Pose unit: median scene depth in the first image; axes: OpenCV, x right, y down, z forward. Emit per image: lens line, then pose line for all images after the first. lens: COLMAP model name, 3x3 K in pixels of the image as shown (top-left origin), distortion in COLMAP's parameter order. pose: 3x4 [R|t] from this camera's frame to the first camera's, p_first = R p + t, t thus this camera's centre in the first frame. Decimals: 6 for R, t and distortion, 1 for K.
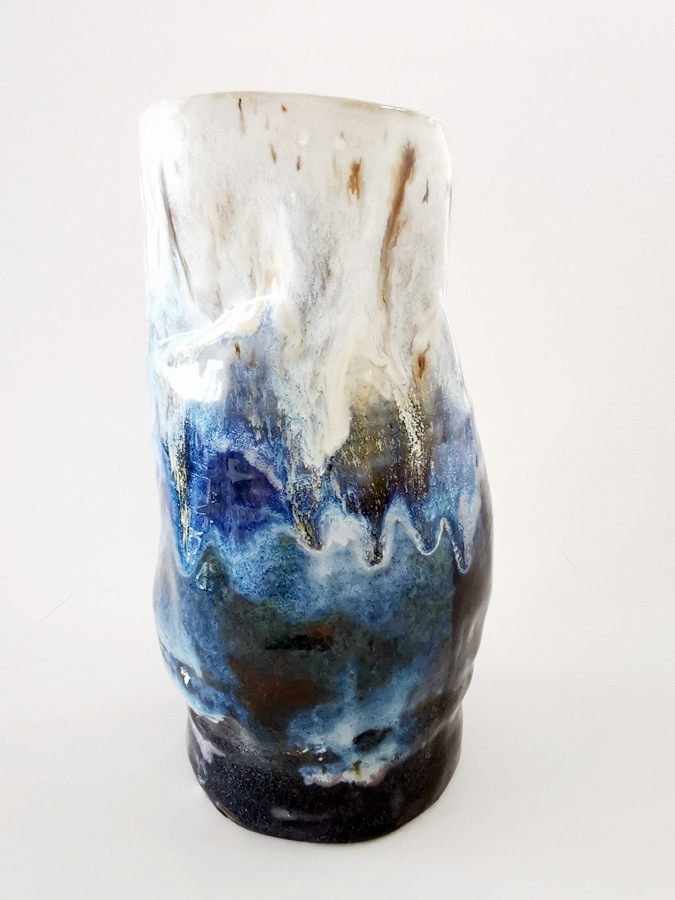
lens RADIAL K [[758.2, 0, 337.5], [0, 758.2, 450.0], [0, 0, 1]] dist [0.134060, -0.289979]
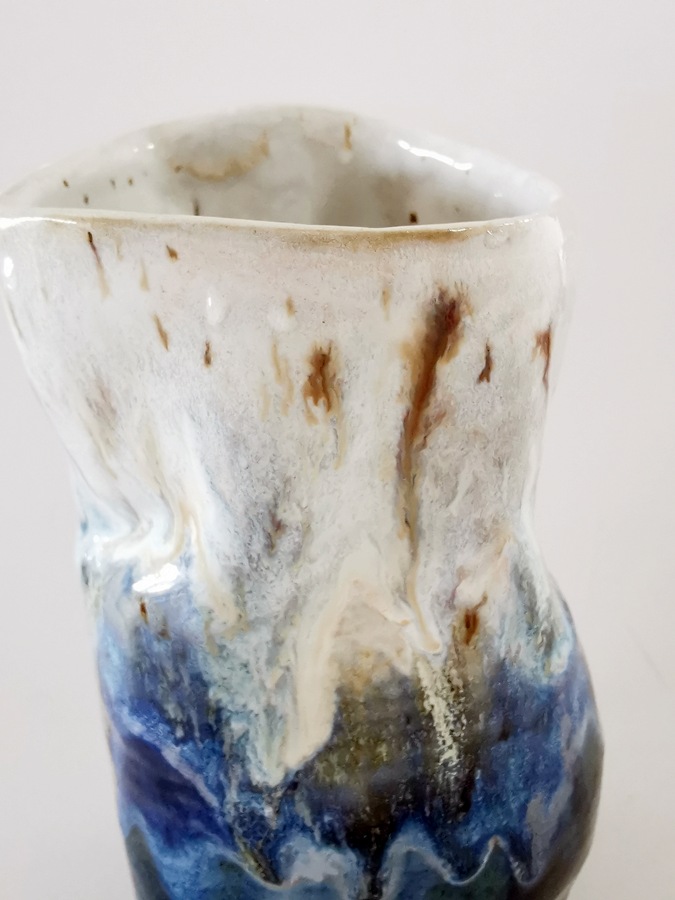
lens RADIAL K [[758.2, 0, 337.5], [0, 758.2, 450.0], [0, 0, 1]] dist [0.134060, -0.289979]
pose [[0.962587, 0.106017, -0.249374, 0.147699], [-0.050324, 0.974219, 0.219921, -0.374084], [0.266260, -0.199144, 0.943105, 0.461136]]
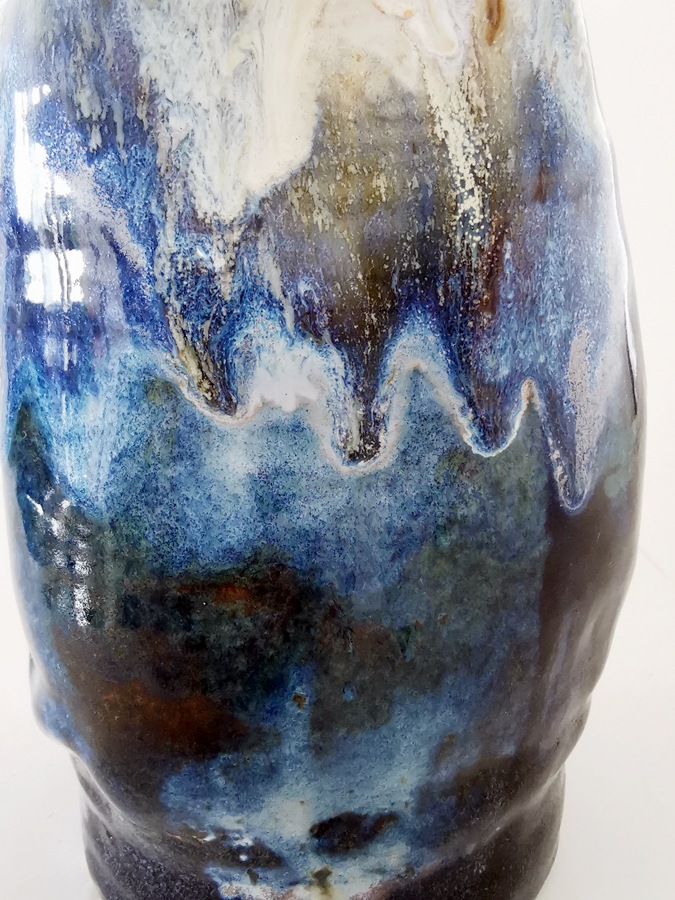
lens RADIAL K [[758.2, 0, 337.5], [0, 758.2, 450.0], [0, 0, 1]] dist [0.134060, -0.289979]
pose [[0.980205, 0.057717, -0.189388, 0.123270], [-0.057932, 0.998311, 0.004404, 0.144971], [0.189322, 0.006655, 0.981892, 0.562299]]
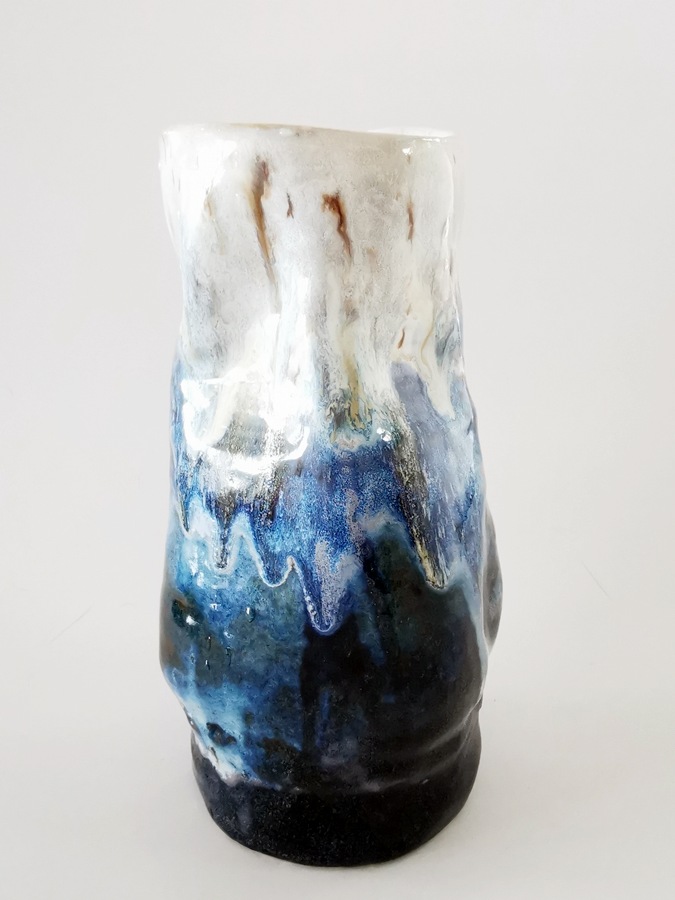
lens RADIAL K [[758.2, 0, 337.5], [0, 758.2, 450.0], [0, 0, 1]] dist [0.134060, -0.289979]
pose [[0.476677, 0.242909, -0.844852, 0.974062], [-0.253950, 0.958140, 0.132200, -0.182038], [0.841599, 0.151533, 0.518410, 0.584008]]
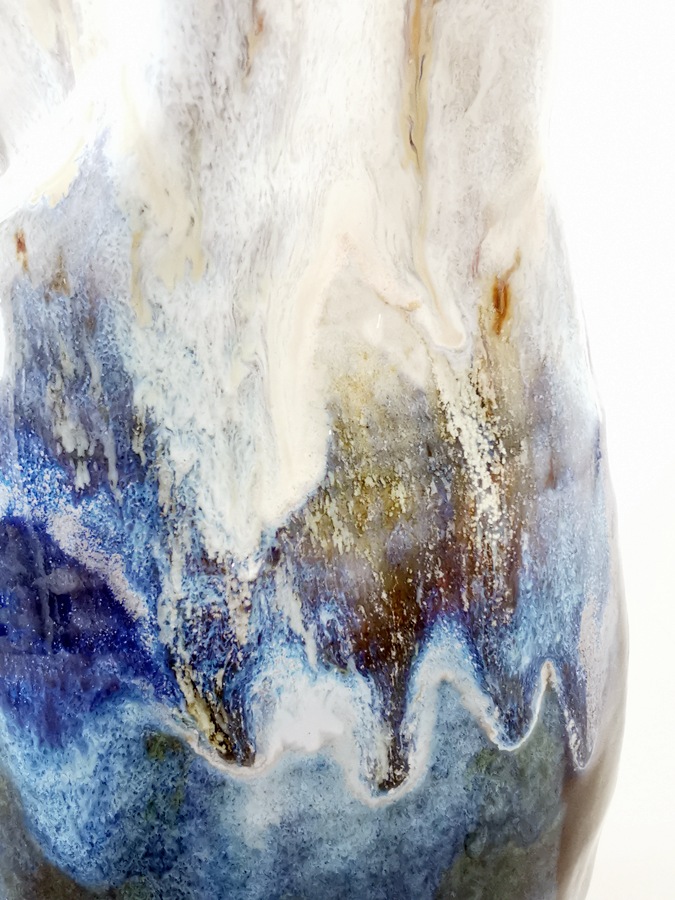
lens RADIAL K [[758.2, 0, 337.5], [0, 758.2, 450.0], [0, 0, 1]] dist [0.134060, -0.289979]
pose [[0.999834, 0.001099, -0.018199, 0.028872], [-0.001516, 0.999737, -0.022902, -0.022465], [0.018169, 0.022925, 0.999572, 0.591861]]
